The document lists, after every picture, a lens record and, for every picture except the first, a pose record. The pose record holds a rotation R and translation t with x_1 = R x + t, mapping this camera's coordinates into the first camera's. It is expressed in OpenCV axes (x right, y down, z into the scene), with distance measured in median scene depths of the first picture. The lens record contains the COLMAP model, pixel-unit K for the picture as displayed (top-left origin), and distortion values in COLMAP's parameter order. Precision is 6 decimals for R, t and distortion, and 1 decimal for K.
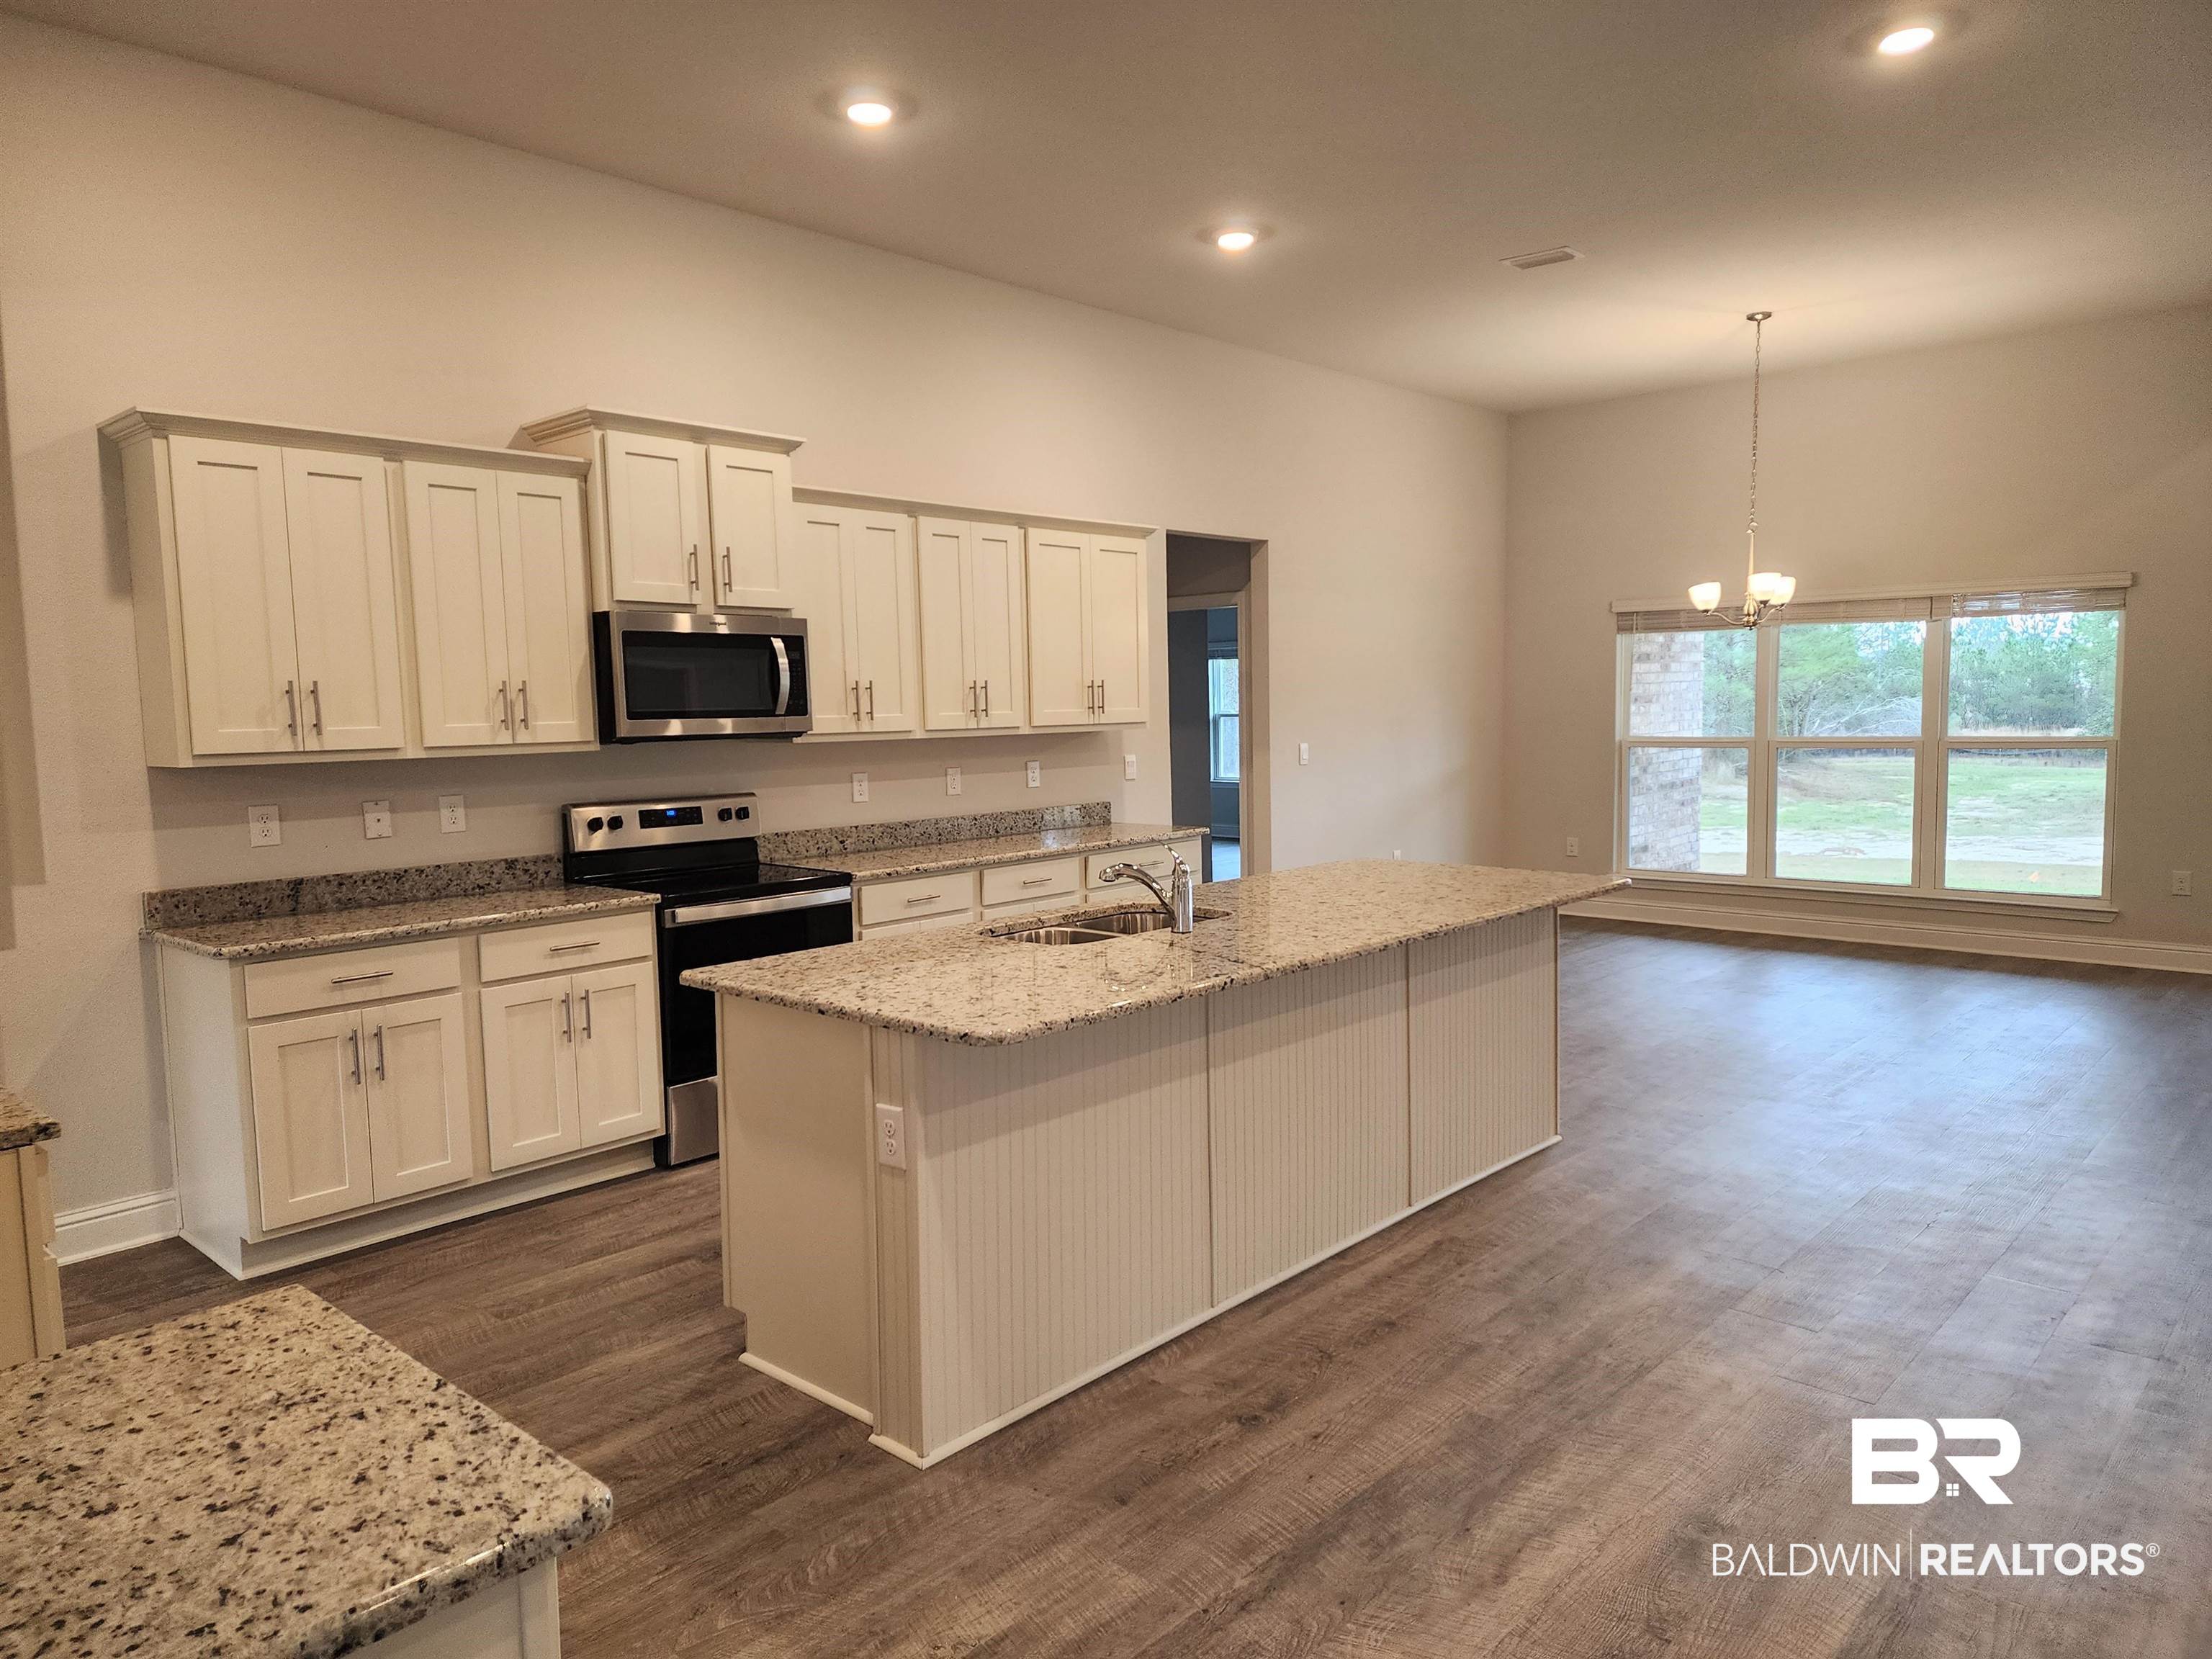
lens RADIAL K [[1498.6, 0, 1116.7], [0, 1498.6, 819.0], [0, 0, 1]] dist [0.113261, -0.100471]
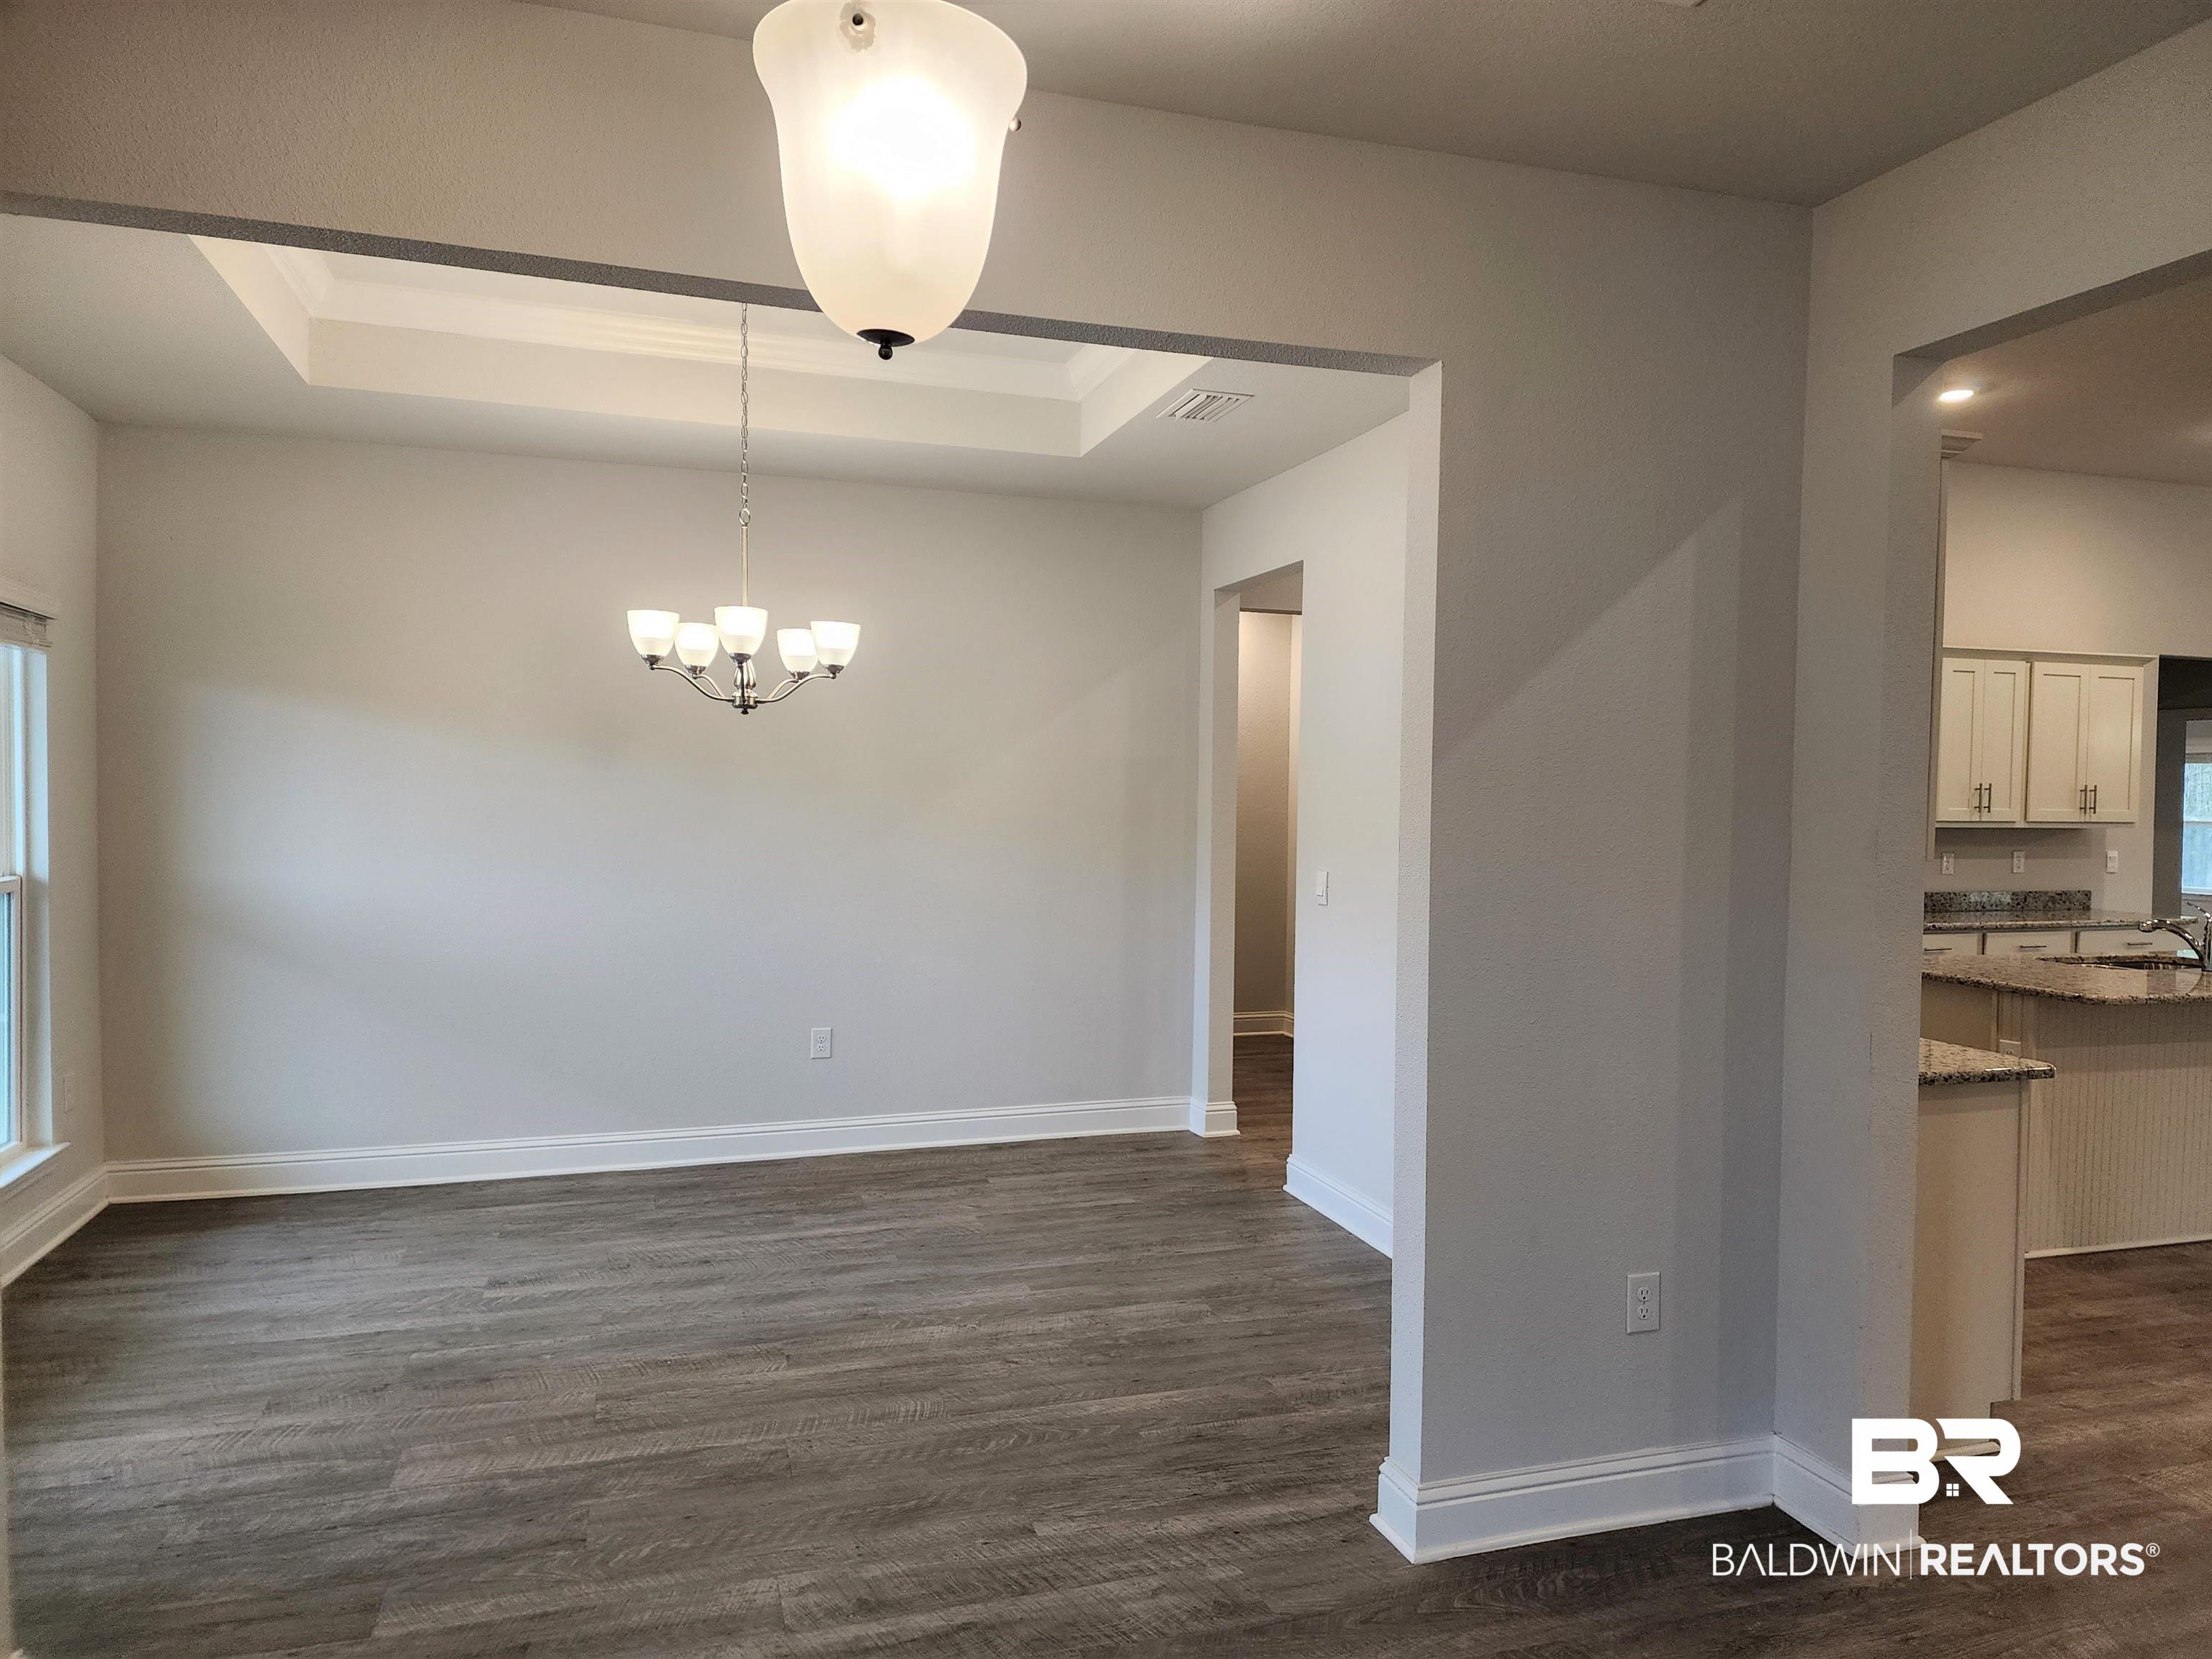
lens RADIAL K [[1490.5, 0, 1106.0], [0, 1490.5, 829.5], [0, 0, 1]] dist [0.109544, -0.112409]
pose [[0.864244, 0.042828, -0.501247, -0.138620], [-0.068183, 0.997148, -0.032360, 0.061112], [0.498432, 0.062143, 0.864699, -0.765880]]
